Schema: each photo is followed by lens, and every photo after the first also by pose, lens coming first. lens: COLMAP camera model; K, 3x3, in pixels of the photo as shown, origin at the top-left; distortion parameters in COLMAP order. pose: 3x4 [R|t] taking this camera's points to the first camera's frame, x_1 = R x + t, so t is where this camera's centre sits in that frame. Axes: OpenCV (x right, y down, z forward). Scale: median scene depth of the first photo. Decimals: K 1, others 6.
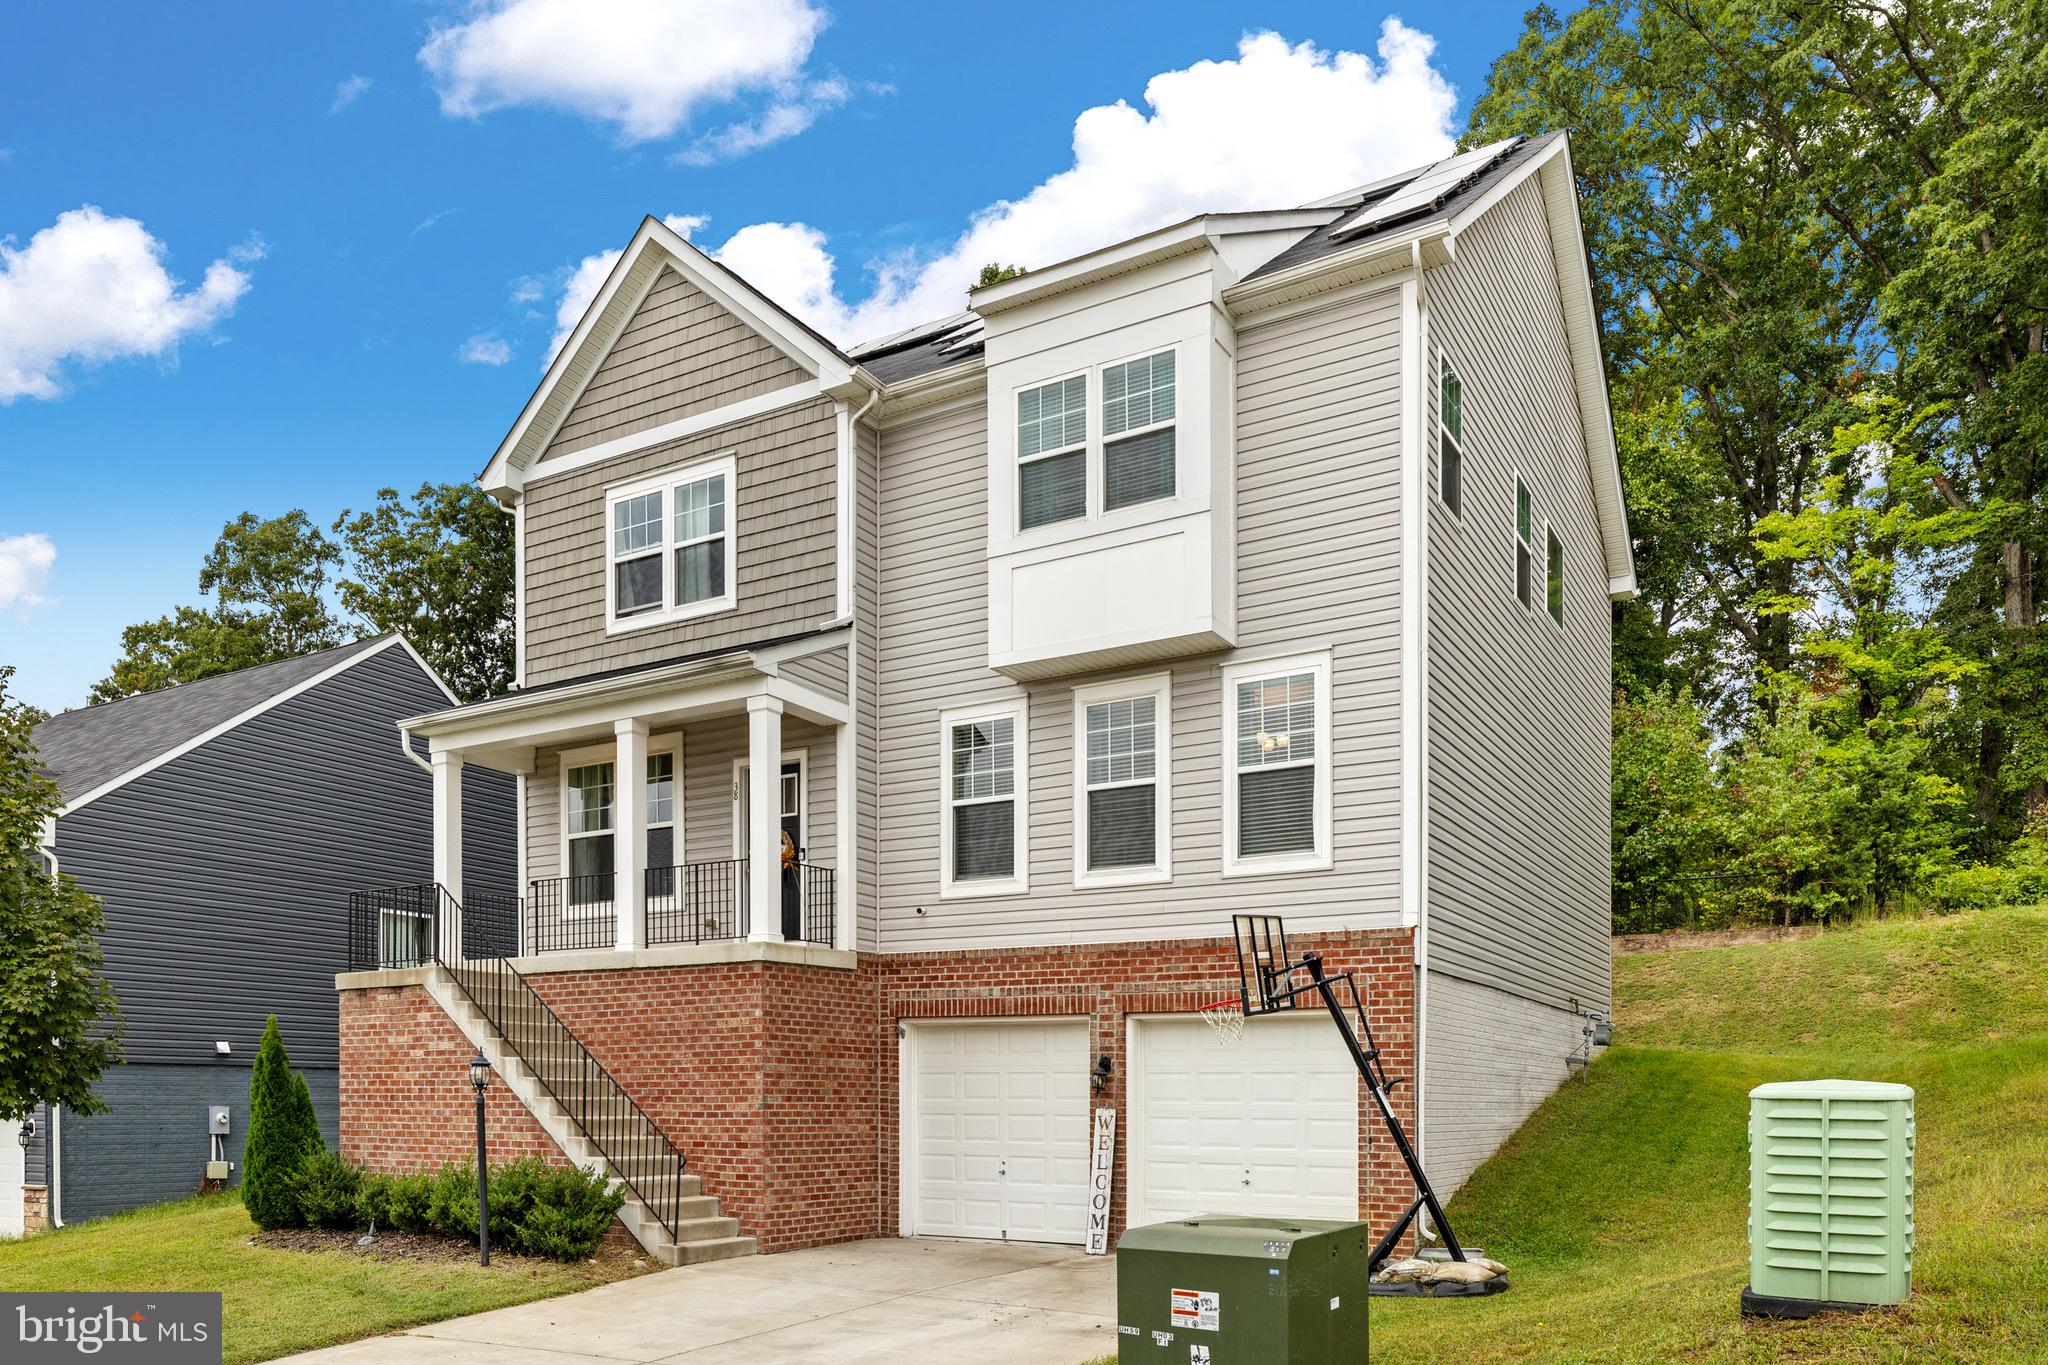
lens RADIAL K [[1604.7, 0, 1004.1], [0, 1604.7, 632.5], [0, 0, 1]] dist [0.000794, -0.002330]
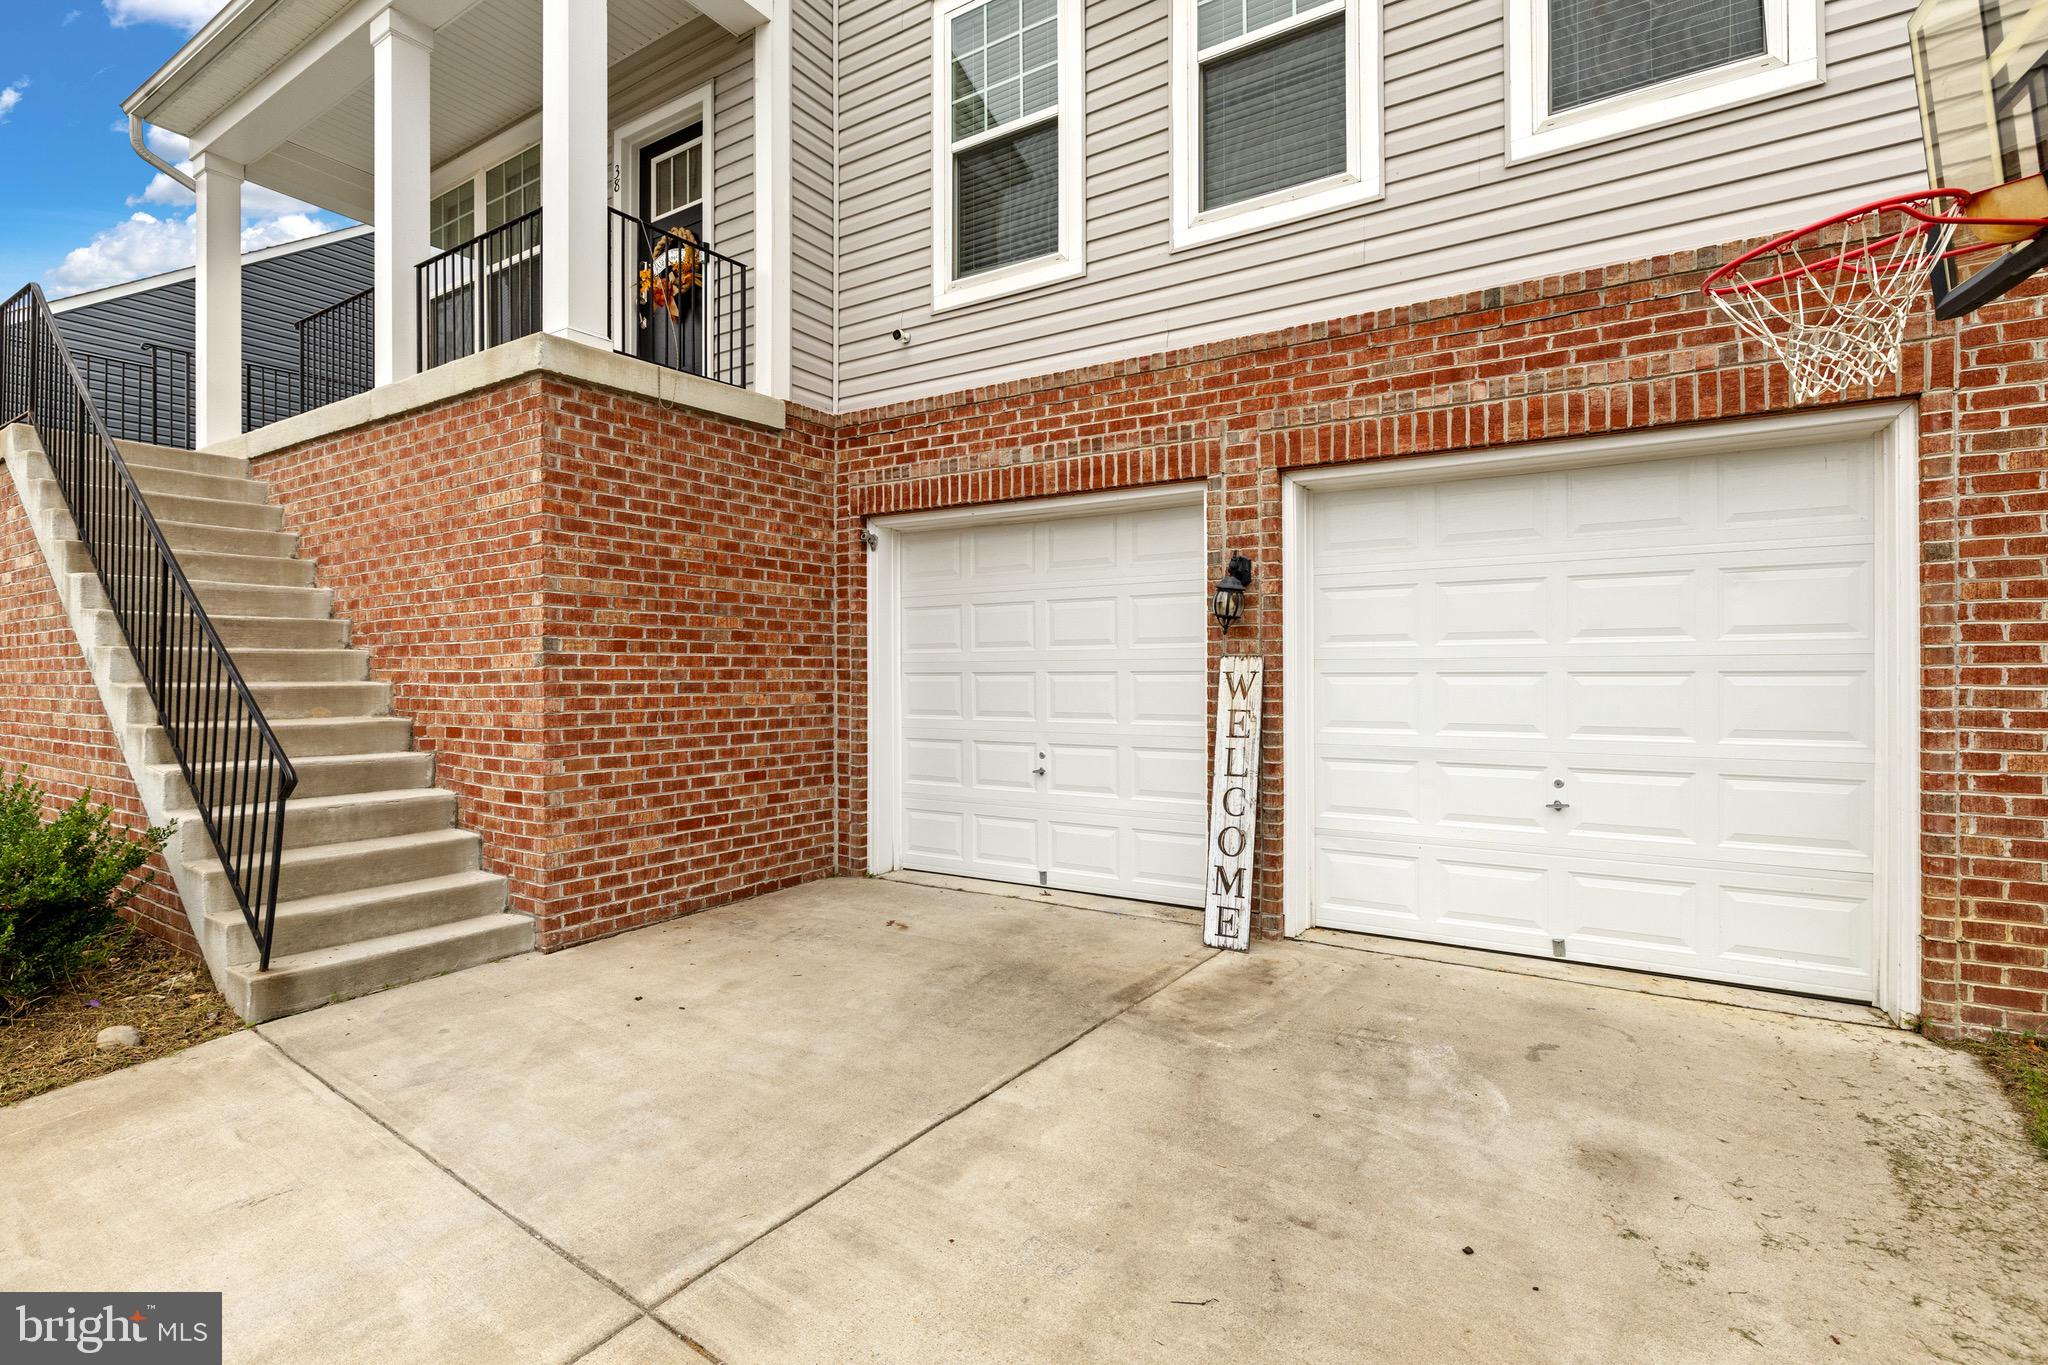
lens RADIAL K [[952.7, 0, 1105.8], [0, 952.7, 546.0], [0, 0, 1]] dist [-0.000755, 0.000152]
pose [[0.999356, -0.004737, 0.035583, 0.010602], [-0.000669, 0.988623, 0.150410, 0.210251], [-0.035891, -0.150337, 0.987983, 0.689228]]
